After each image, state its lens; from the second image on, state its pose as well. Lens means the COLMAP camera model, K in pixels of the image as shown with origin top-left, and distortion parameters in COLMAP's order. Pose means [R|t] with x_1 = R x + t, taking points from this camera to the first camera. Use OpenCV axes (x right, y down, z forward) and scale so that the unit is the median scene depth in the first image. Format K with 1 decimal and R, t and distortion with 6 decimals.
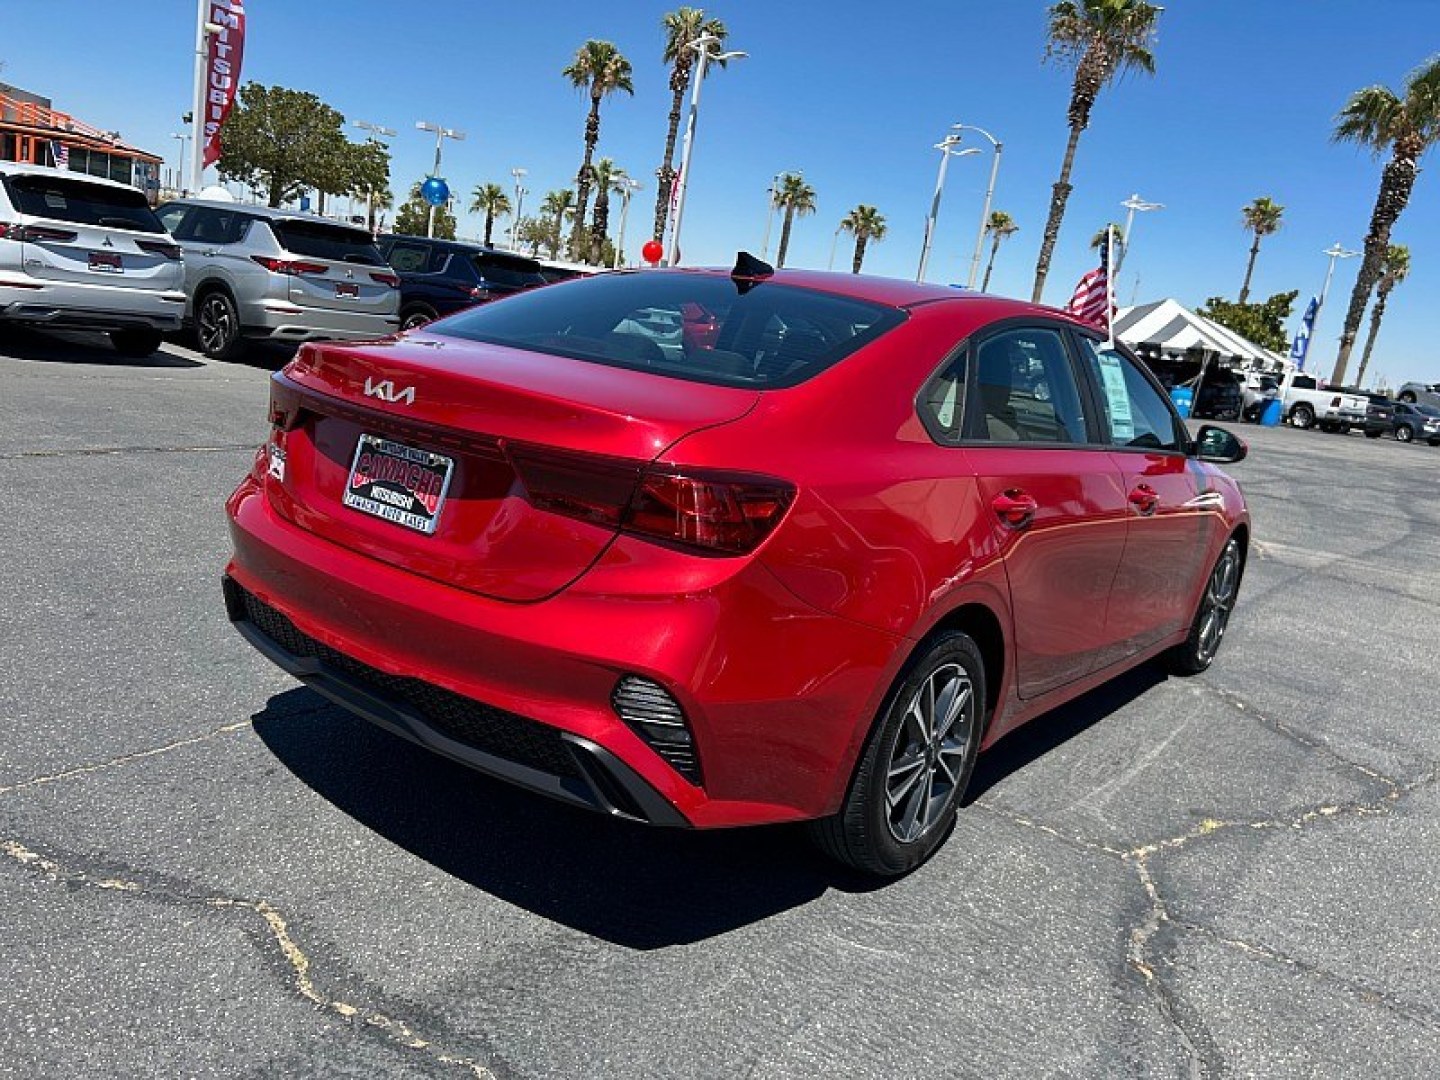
lens RADIAL K [[1099.5, 0, 698.3], [0, 1099.5, 534.6], [0, 0, 1]] dist [0.009529, -0.004233]
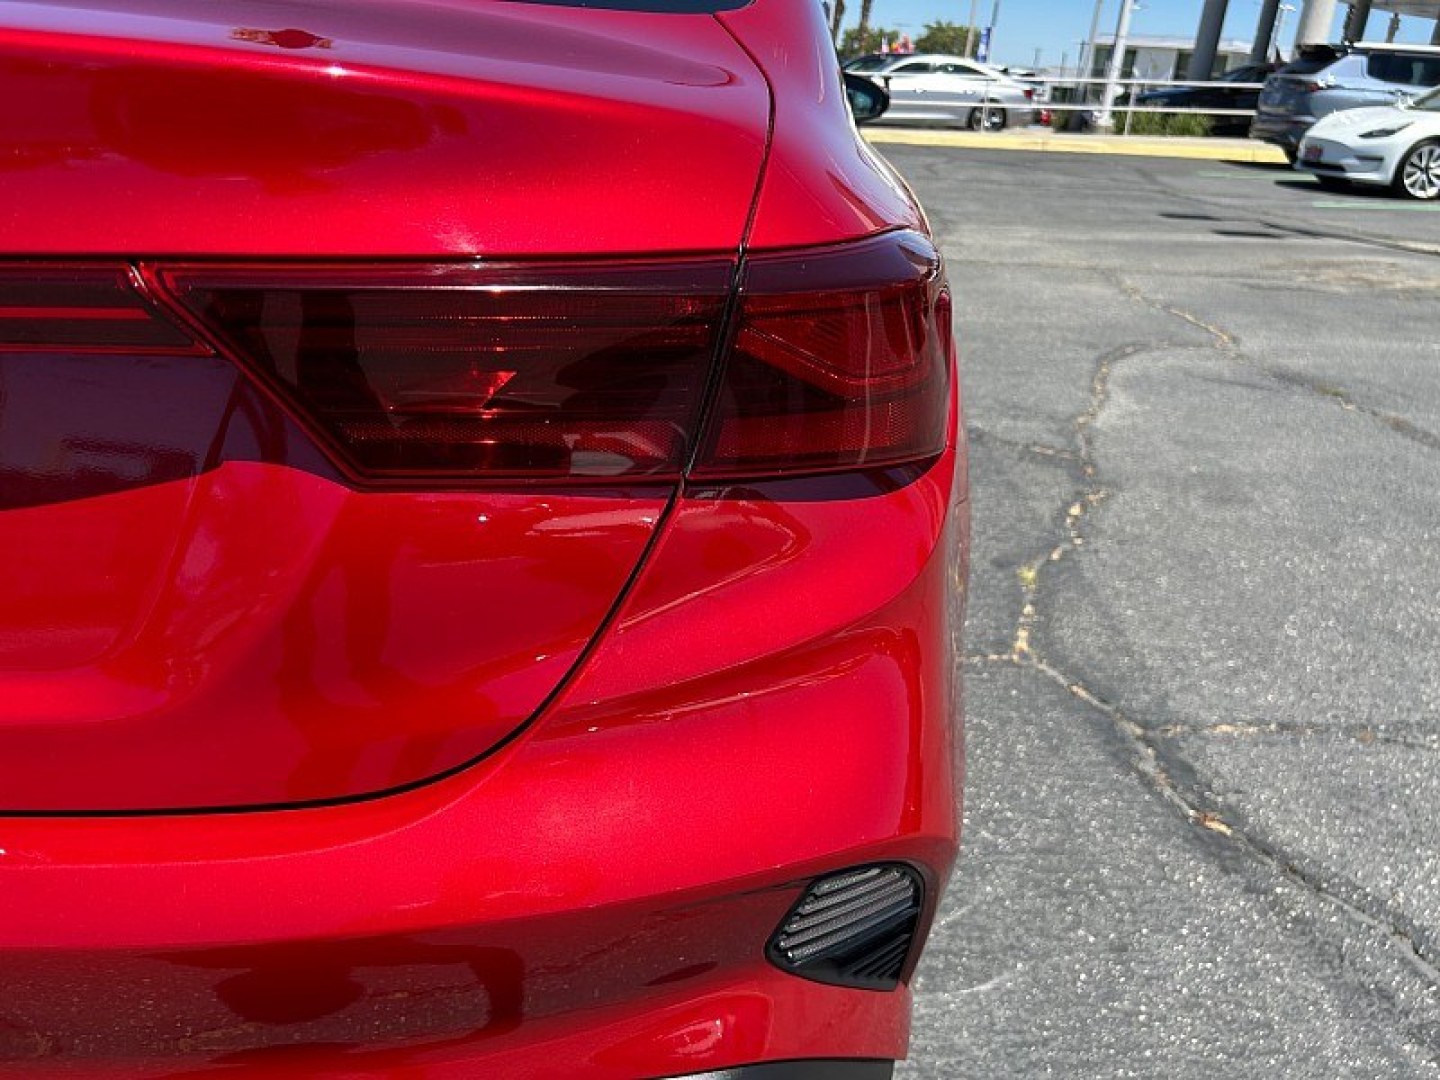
lens RADIAL K [[1133.8, 0, 715.8], [0, 1133.8, 545.6], [0, 0, 1]] dist [0.016254, -0.007317]
pose [[0.799696, -0.314265, 0.511589, -0.041004], [0.175509, 0.937214, 0.301375, -0.014765], [-0.574180, -0.151220, 0.804643, 0.127048]]
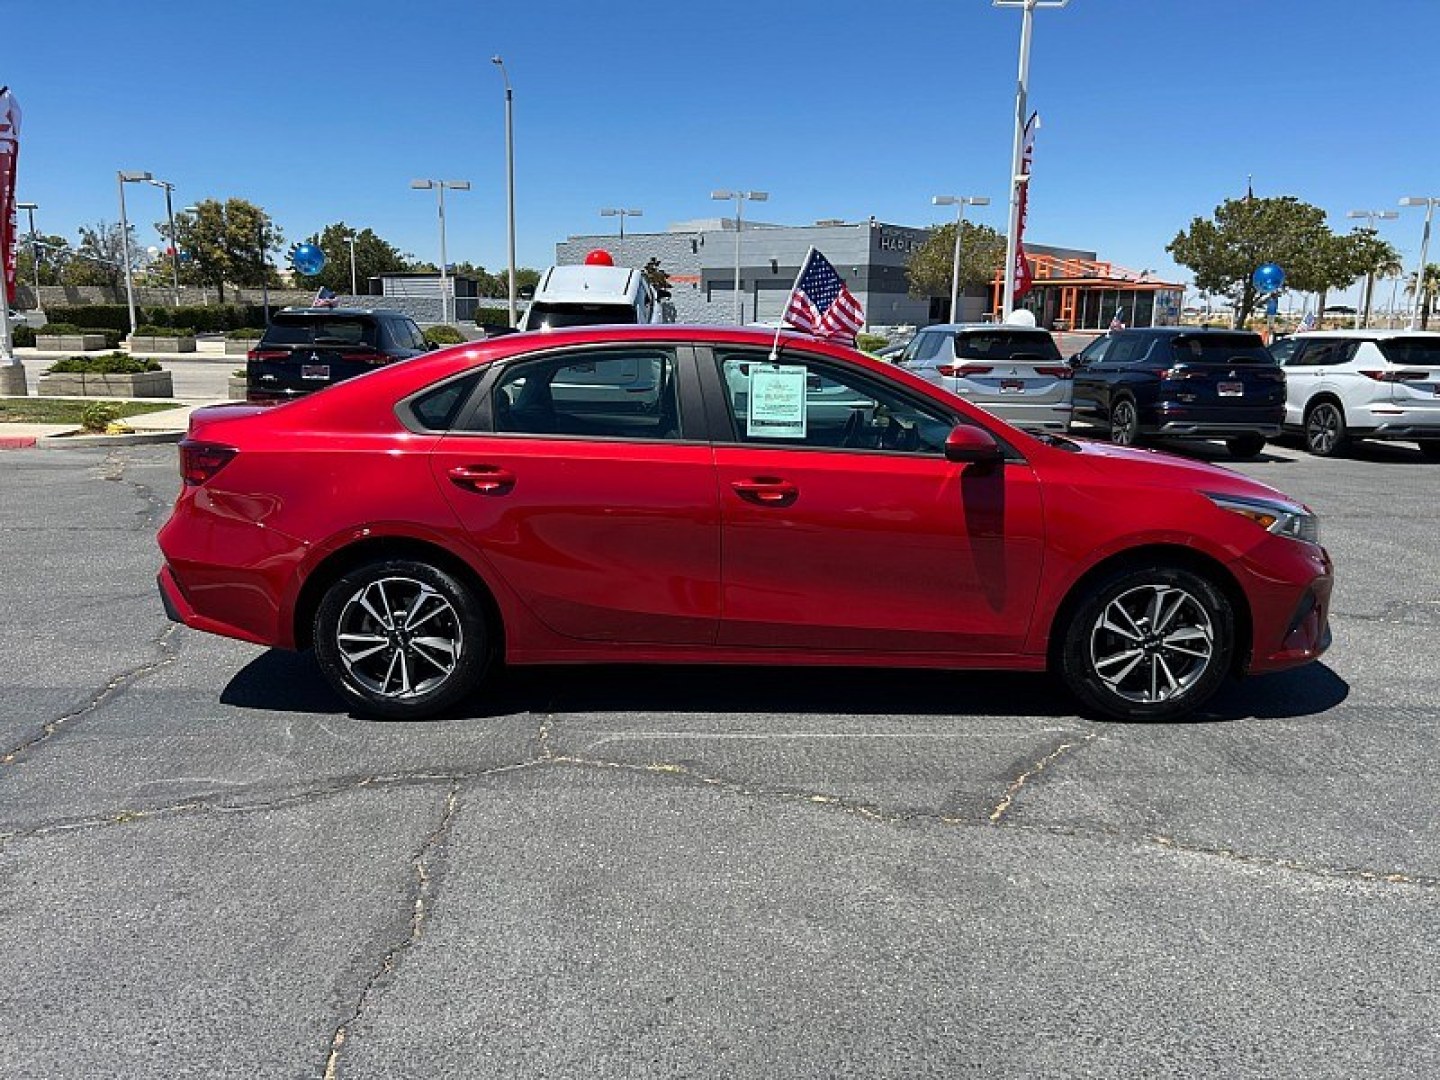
lens RADIAL K [[1070.9, 0, 720.0], [0, 1070.9, 540.0], [0, 0, 1]] dist [0.058826, -0.065527]
pose [[0.620723, 0.010878, -0.783955, 0.375814], [-0.086730, 0.994720, -0.054869, 0.024693], [0.779218, 0.102050, 0.618388, 0.095755]]
